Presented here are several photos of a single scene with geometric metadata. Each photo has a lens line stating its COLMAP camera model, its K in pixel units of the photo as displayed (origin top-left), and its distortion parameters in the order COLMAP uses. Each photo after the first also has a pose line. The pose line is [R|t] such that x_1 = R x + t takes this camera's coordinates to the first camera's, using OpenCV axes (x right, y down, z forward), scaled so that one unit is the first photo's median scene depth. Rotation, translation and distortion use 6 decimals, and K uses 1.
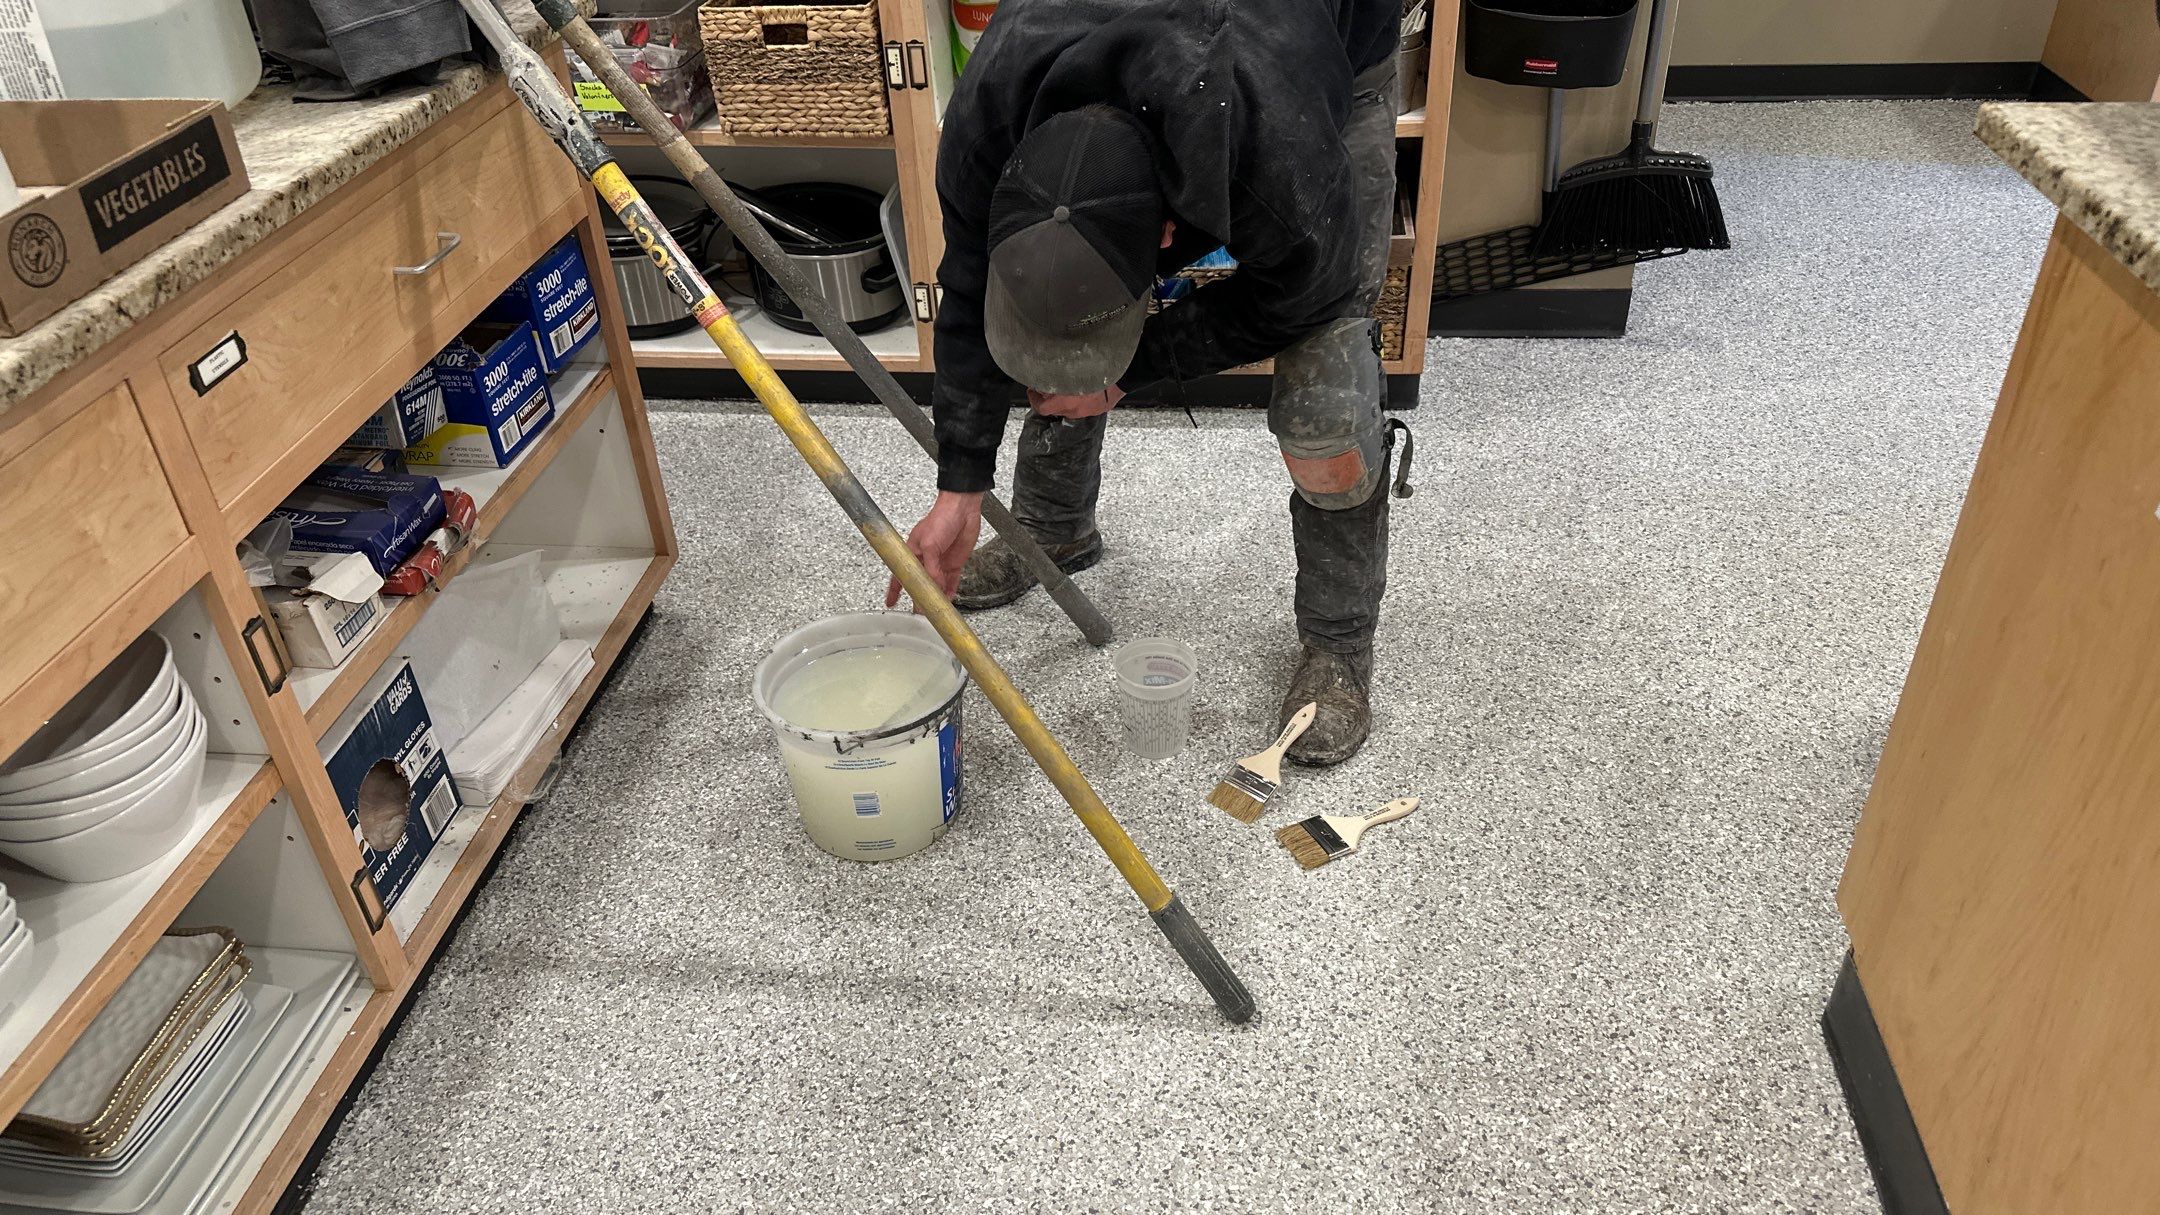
lens RADIAL K [[1507.7, 0, 1081.9], [0, 1507.7, 606.8], [0, 0, 1]] dist [0.076745, -0.098368]
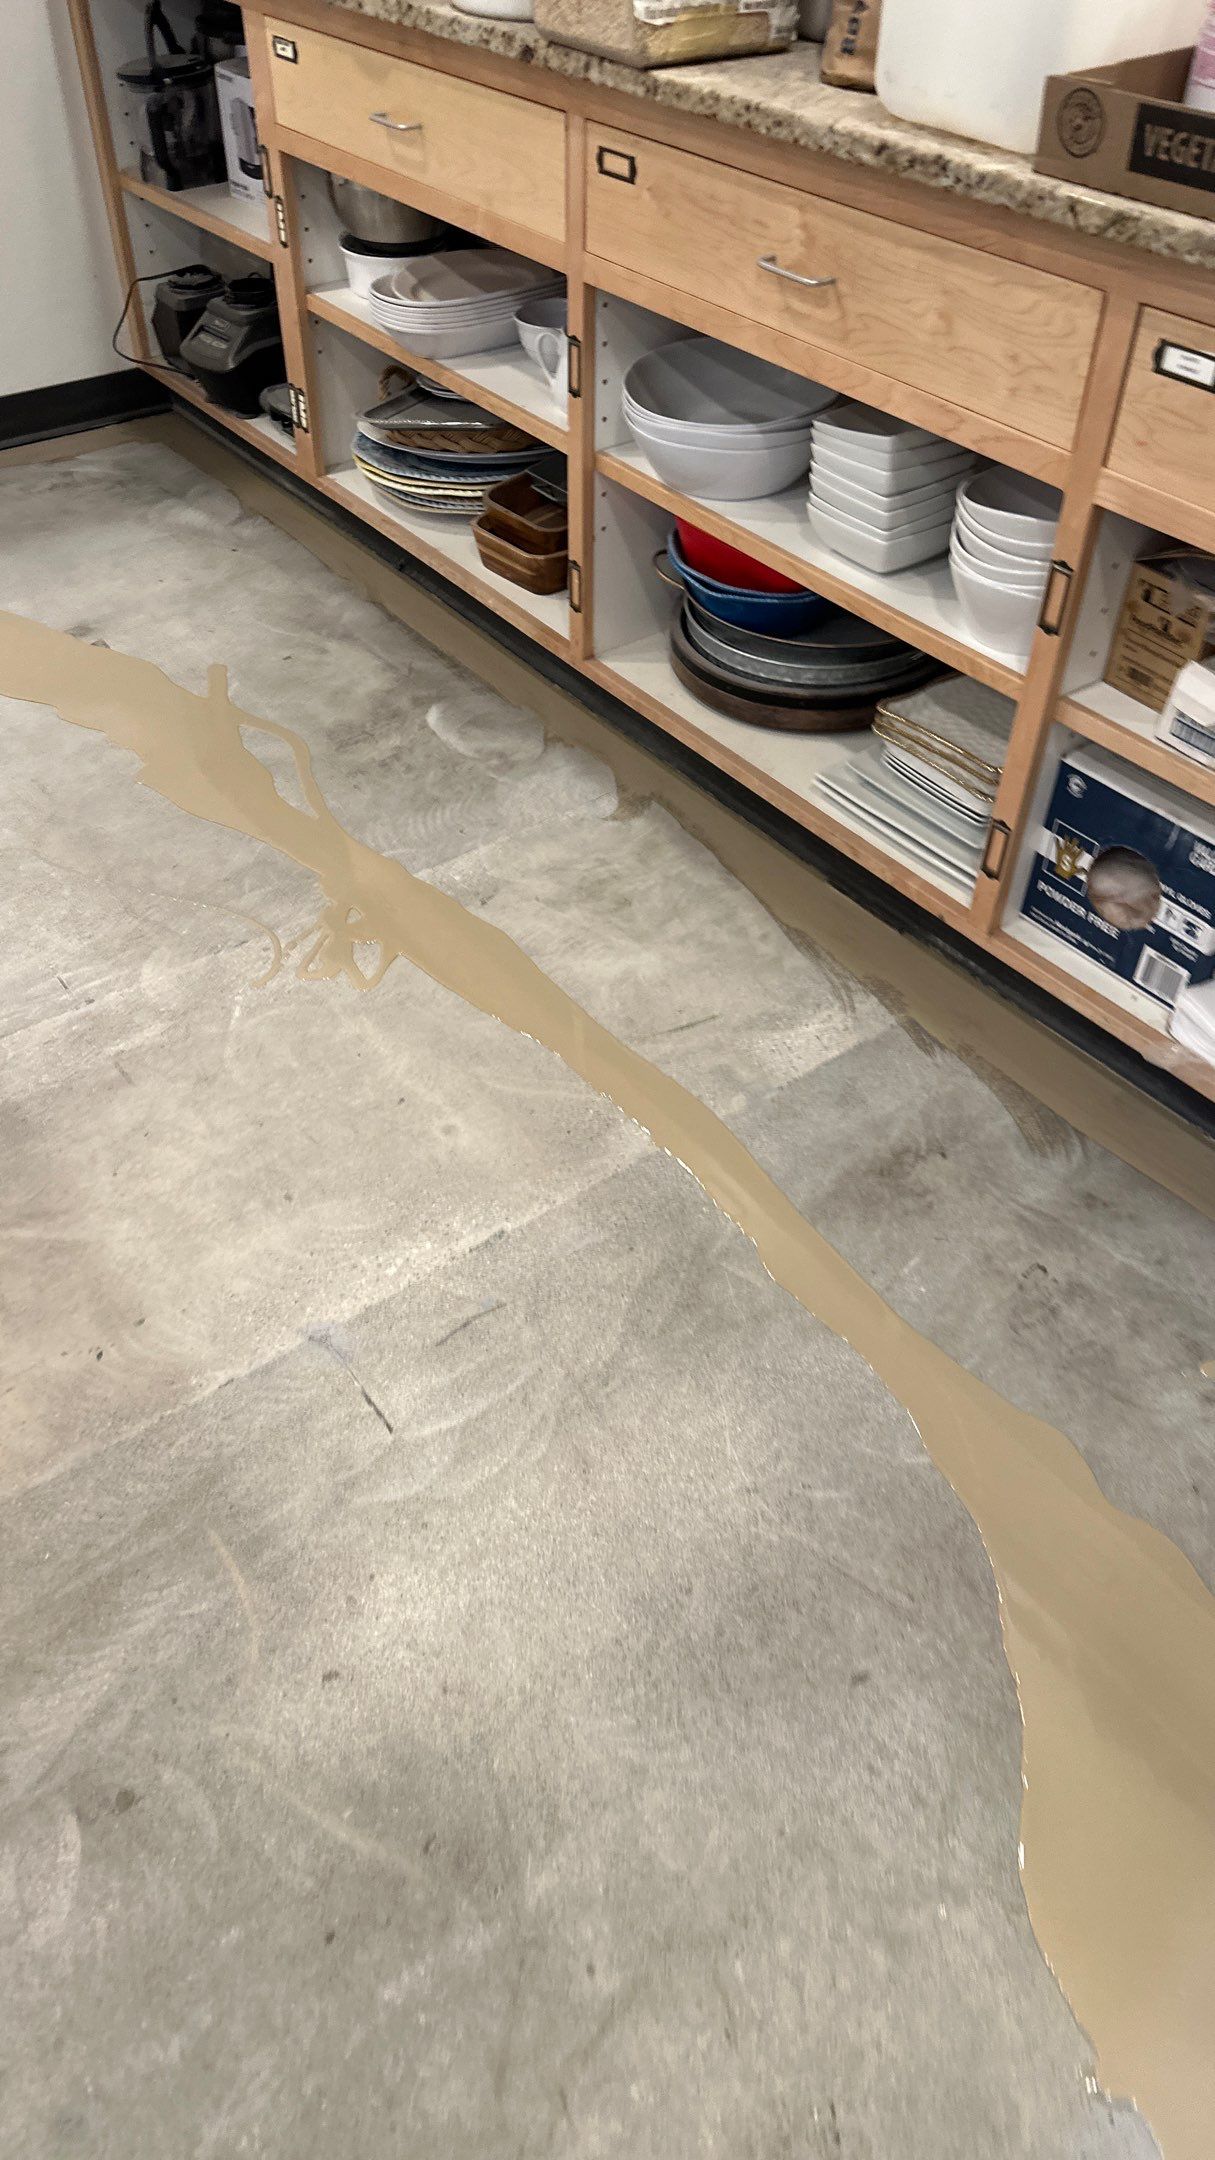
lens RADIAL K [[1507.7, 0, 598.5], [0, 1507.7, 1085.4], [0, 0, 1]] dist [0.076745, -0.098368]
pose [[-0.730547, 0.500304, -0.464755, 0.365172], [-0.360841, 0.294981, 0.884749, -0.647461], [0.579737, 0.814053, -0.034967, 0.995630]]
